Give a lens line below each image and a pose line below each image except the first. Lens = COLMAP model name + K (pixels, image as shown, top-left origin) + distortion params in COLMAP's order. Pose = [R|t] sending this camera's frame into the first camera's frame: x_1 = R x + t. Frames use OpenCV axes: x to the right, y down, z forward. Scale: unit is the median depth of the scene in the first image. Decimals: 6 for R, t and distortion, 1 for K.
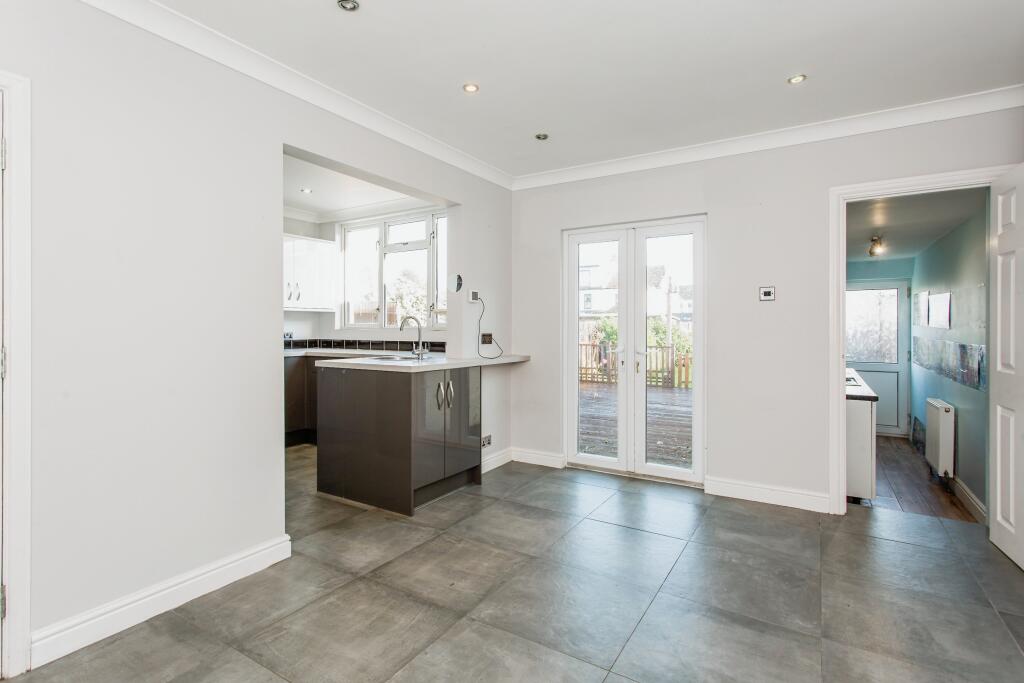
lens RADIAL K [[491.4, 0, 507.9], [0, 491.4, 335.7], [0, 0, 1]] dist [0.003369, 0.000244]
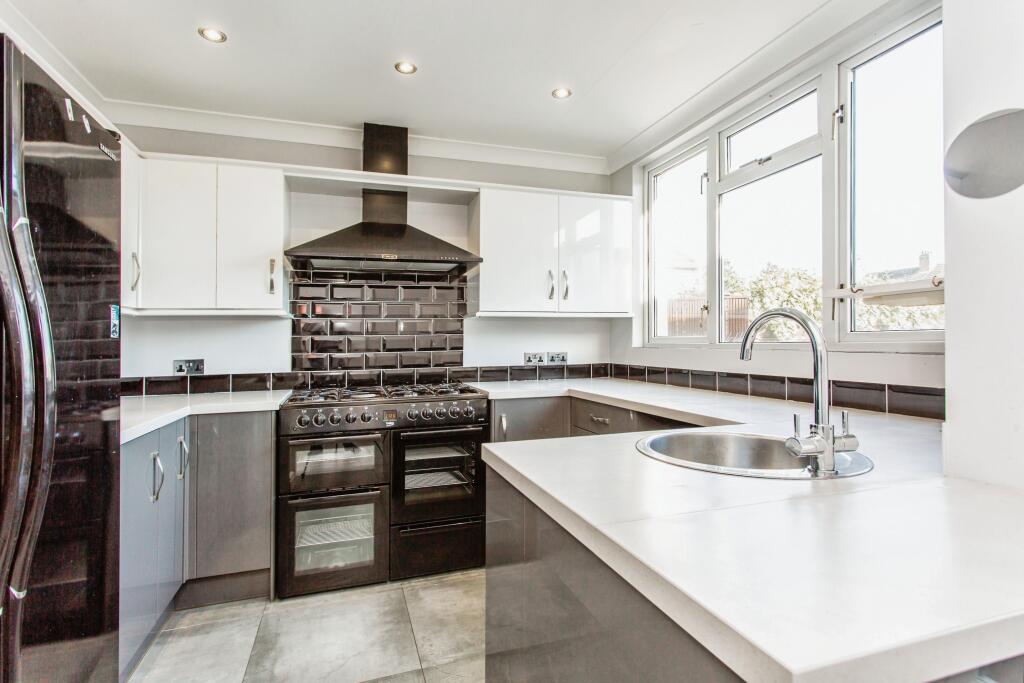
lens RADIAL K [[491.4, 0, 502.0], [0, 491.4, 341.8], [0, 0, 1]] dist [0.003369, 0.000244]
pose [[0.761493, -0.011751, -0.648066, -0.094055], [0.000055, 0.999837, -0.018065, -0.008916], [0.648173, 0.013720, 0.761370, 0.464668]]
